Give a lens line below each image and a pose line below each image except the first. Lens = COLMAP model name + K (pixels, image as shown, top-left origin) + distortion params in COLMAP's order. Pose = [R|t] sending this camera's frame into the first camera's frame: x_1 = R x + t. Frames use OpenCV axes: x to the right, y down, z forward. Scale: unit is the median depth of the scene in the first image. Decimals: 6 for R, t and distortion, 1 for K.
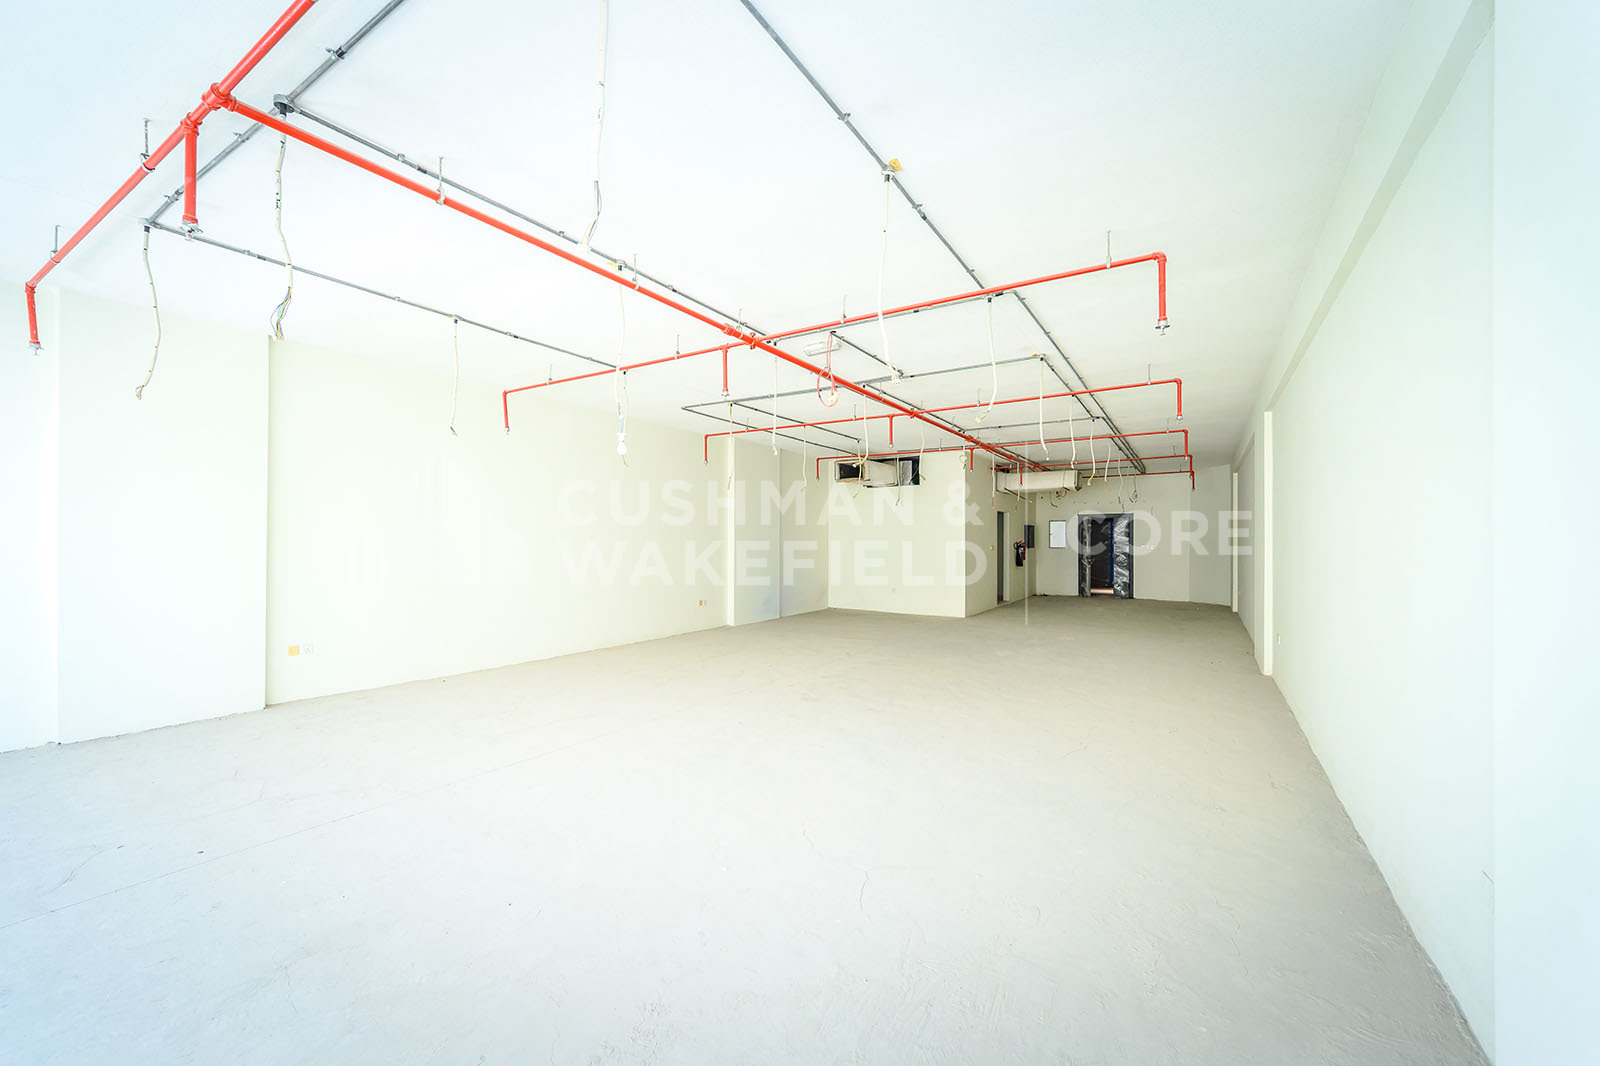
lens RADIAL K [[637.9, 0, 773.4], [0, 637.9, 547.3], [0, 0, 1]] dist [-0.000096, 0.000262]
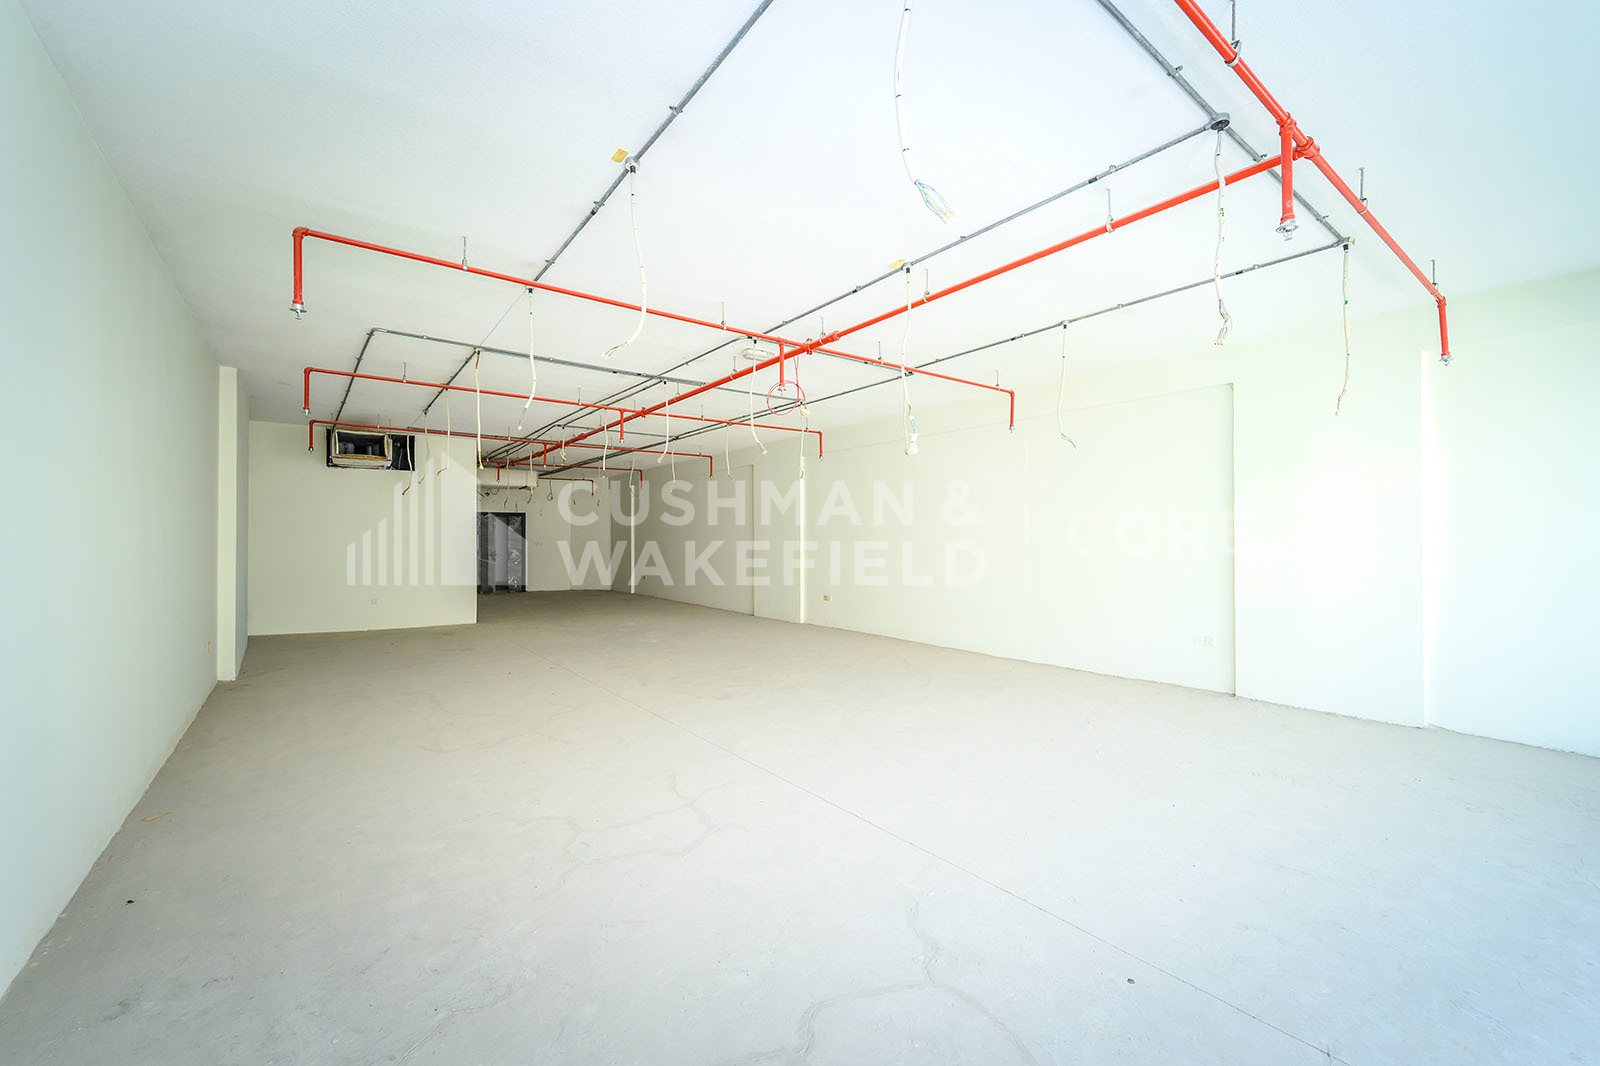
lens RADIAL K [[637.9, 0, 787.4], [0, 637.9, 525.1], [0, 0, 1]] dist [-0.000096, 0.000262]
pose [[0.359213, 0.019882, 0.933044, -0.400382], [0.006244, 0.999699, -0.023707, -0.004462], [-0.933235, 0.014341, 0.358981, 0.267879]]
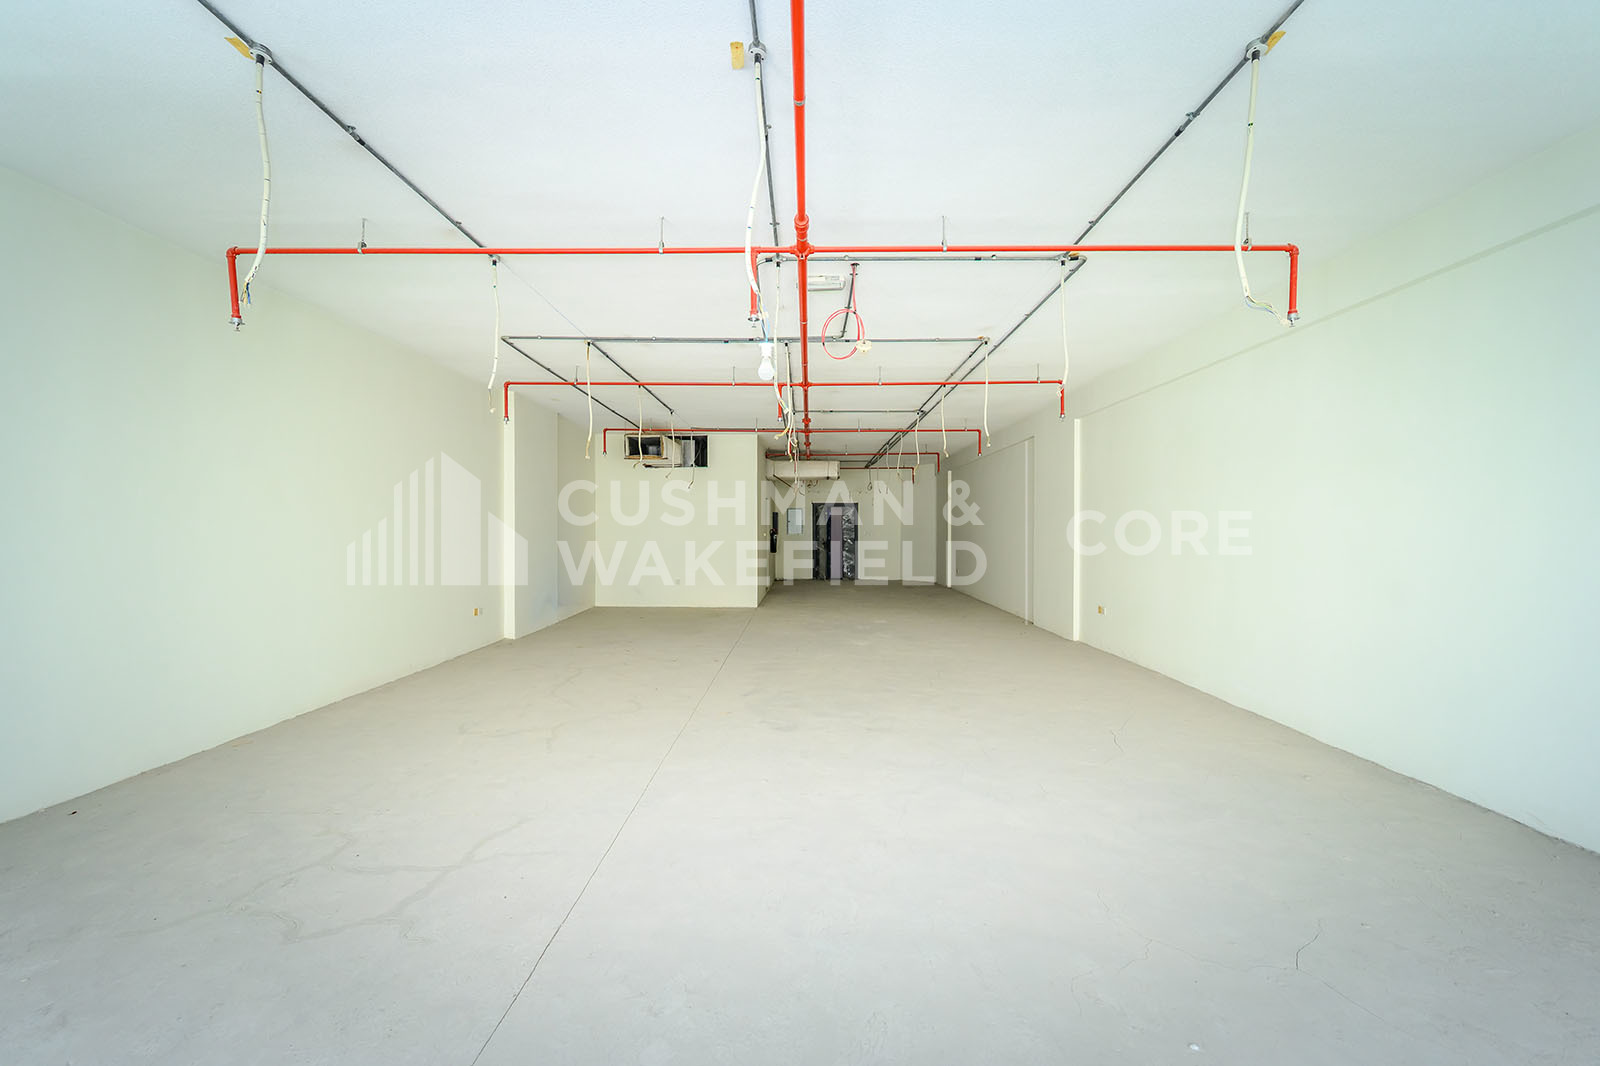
lens RADIAL K [[637.9, 0, 799.1], [0, 637.9, 540.7], [0, 0, 1]] dist [-0.000096, 0.000262]
pose [[0.844300, -0.009735, 0.535783, -0.167051], [0.002614, 0.999898, 0.014049, -0.004228], [-0.535865, -0.010461, 0.844239, 0.161337]]
